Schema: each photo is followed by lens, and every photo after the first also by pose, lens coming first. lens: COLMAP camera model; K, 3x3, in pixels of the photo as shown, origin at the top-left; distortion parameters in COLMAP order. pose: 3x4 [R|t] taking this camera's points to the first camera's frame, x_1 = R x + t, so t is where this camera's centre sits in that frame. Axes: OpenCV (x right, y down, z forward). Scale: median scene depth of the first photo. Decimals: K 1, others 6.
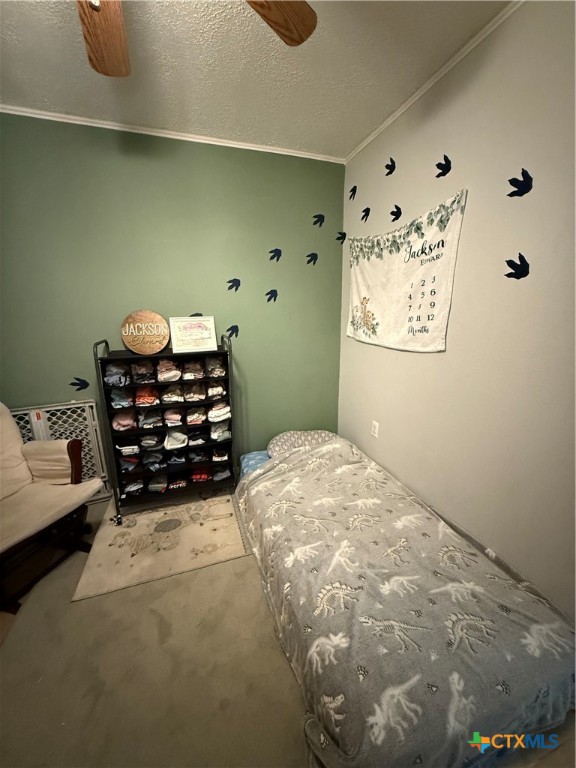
lens RADIAL K [[306.2, 0, 287.4], [0, 306.2, 381.6], [0, 0, 1]] dist [0.007959, 0.000016]
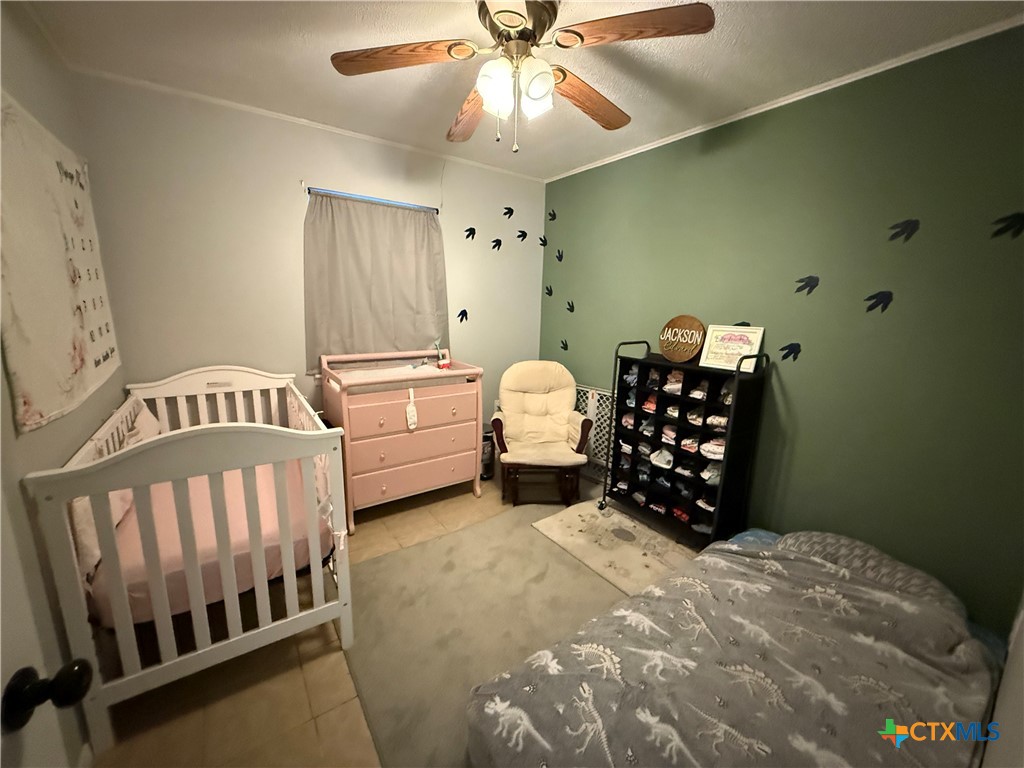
lens RADIAL K [[408.3, 0, 513.6], [0, 408.3, 384.3], [0, 0, 1]] dist [0.007959, 0.000016]
pose [[0.290513, 0.211422, -0.933222, 0.588499], [-0.243858, 0.959440, 0.141449, -0.081839], [0.925276, 0.186481, 0.330287, 0.152905]]
